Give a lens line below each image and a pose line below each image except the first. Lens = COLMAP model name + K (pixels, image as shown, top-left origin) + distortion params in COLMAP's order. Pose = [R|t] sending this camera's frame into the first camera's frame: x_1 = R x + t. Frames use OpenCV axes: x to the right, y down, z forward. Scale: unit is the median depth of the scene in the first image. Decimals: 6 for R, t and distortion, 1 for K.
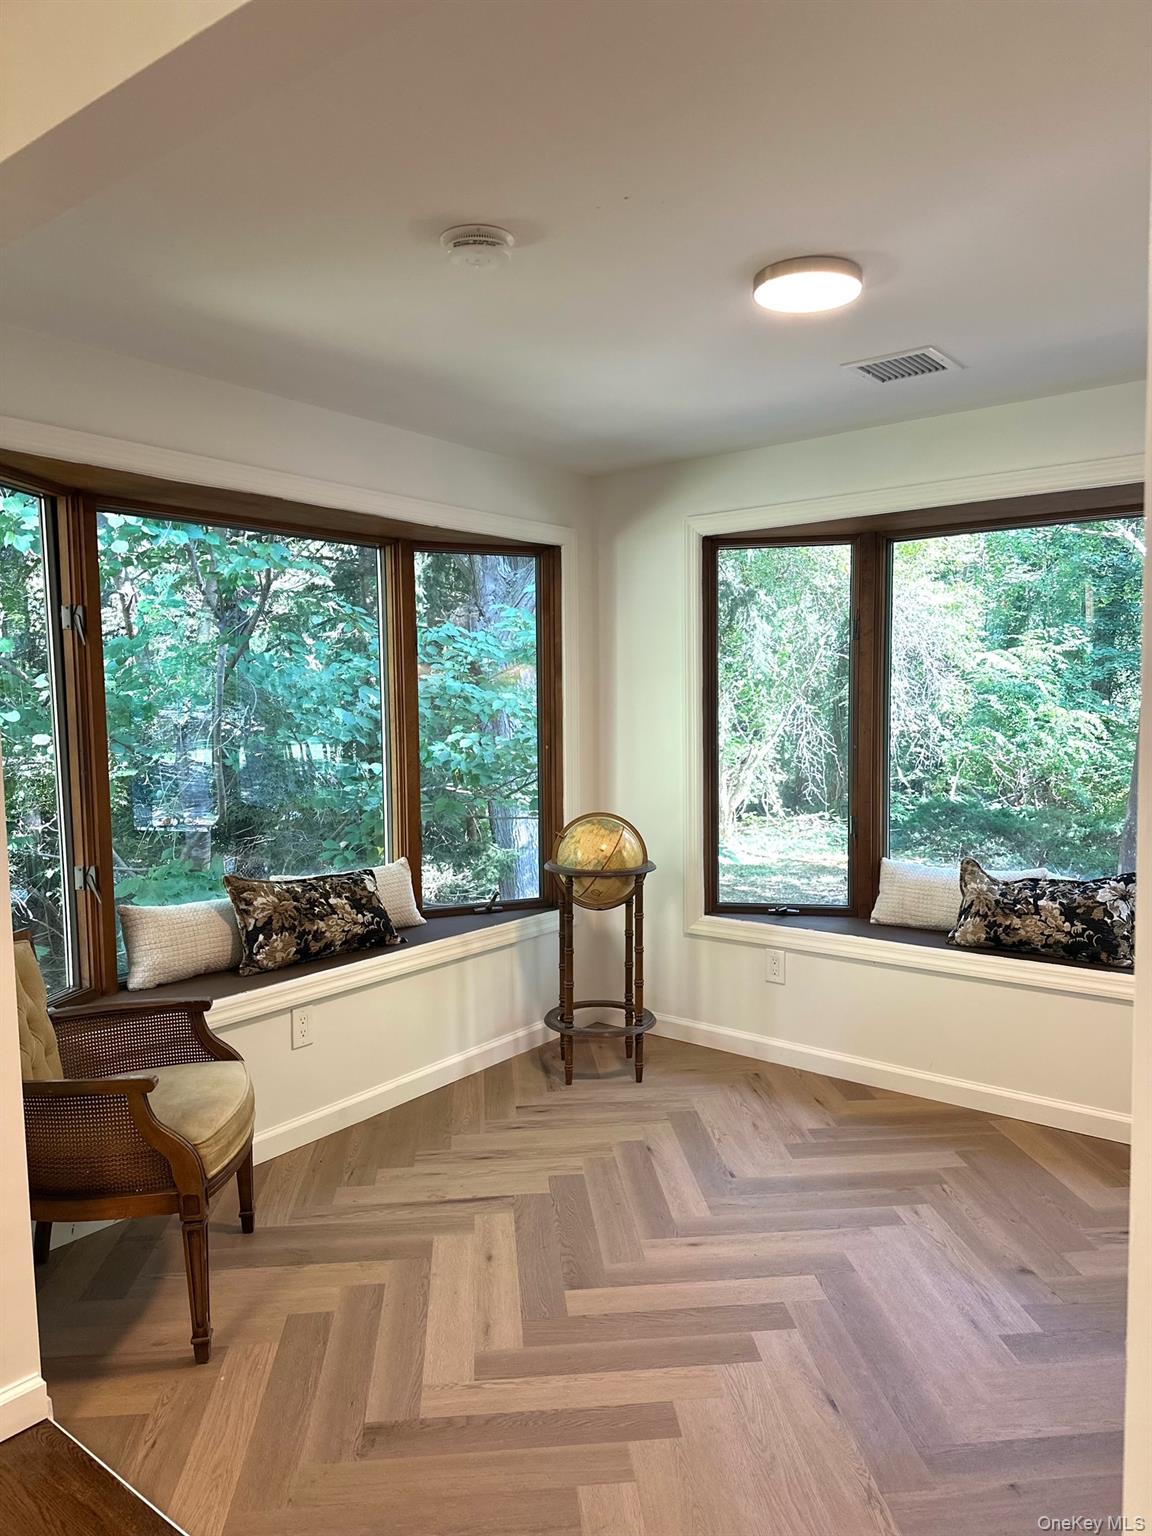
lens RADIAL K [[1067.8, 0, 562.6], [0, 1067.8, 761.7], [0, 0, 1]] dist [0.058424, -0.066474]
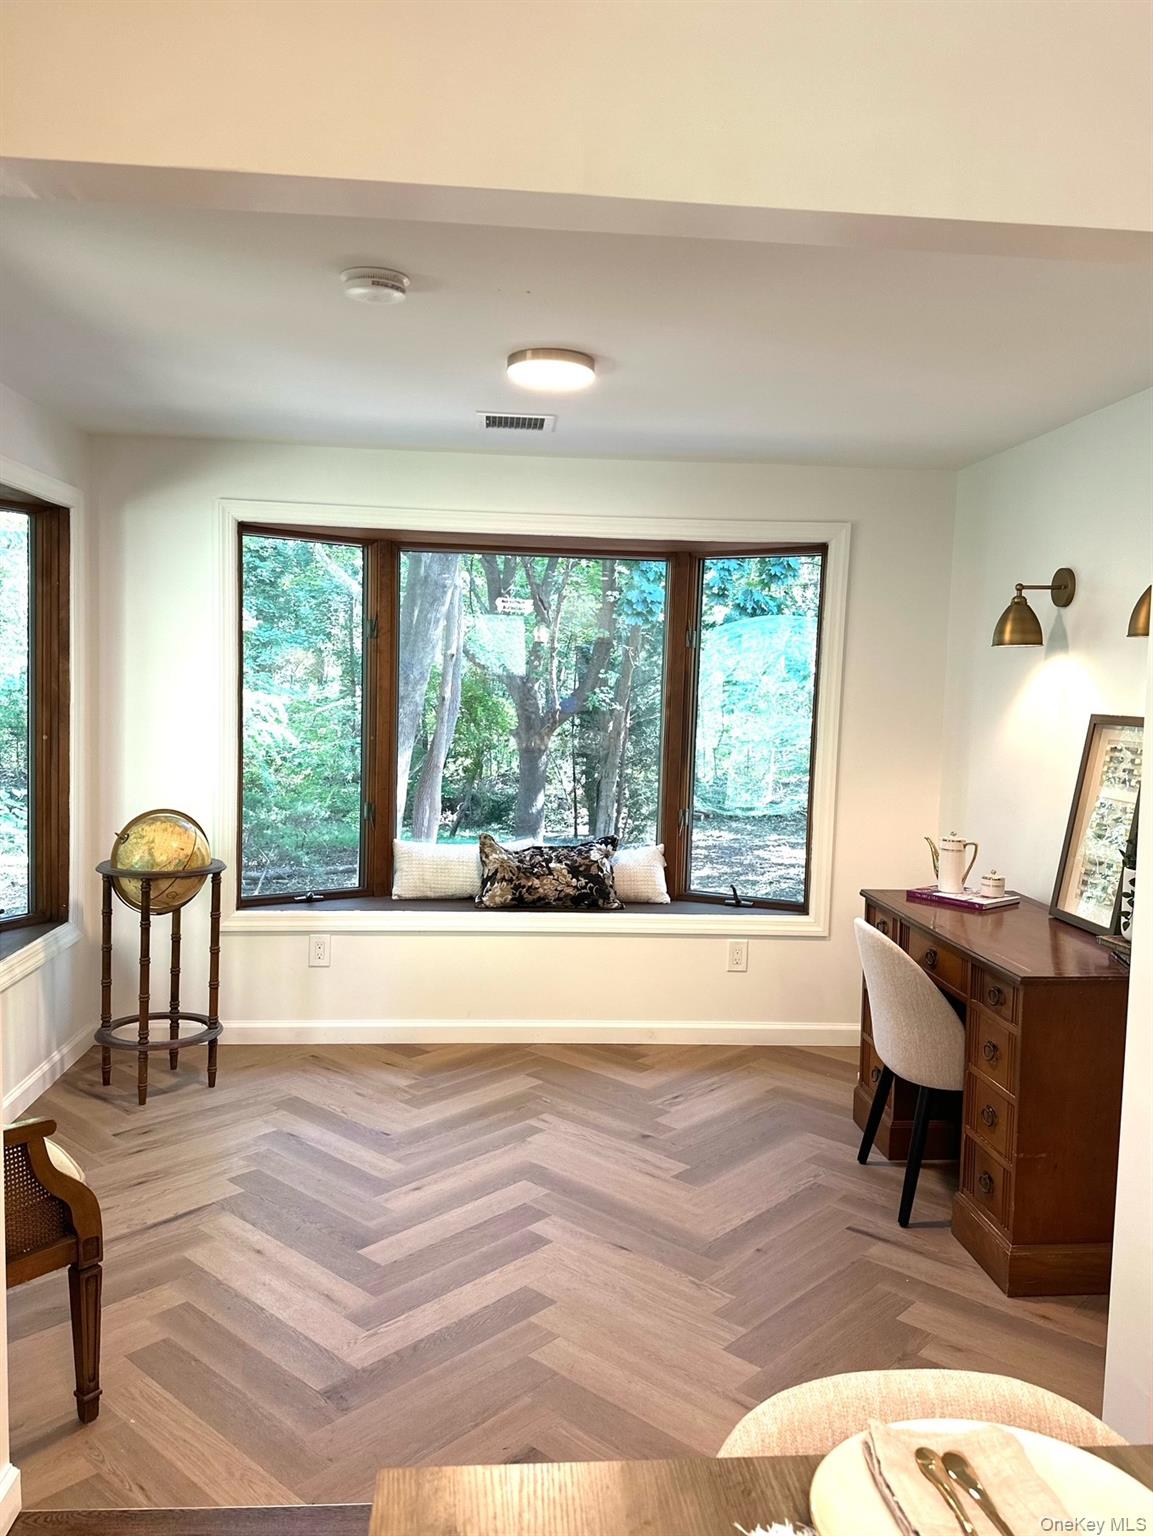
lens RADIAL K [[1158.8, 0, 582.4], [0, 1158.8, 764.8], [0, 0, 1]] dist [0.029901, -0.039923]
pose [[0.746796, -0.022084, 0.664686, -0.408753], [0.011237, 0.999725, 0.020591, -0.010104], [-0.664958, -0.007908, 0.746839, -0.006524]]
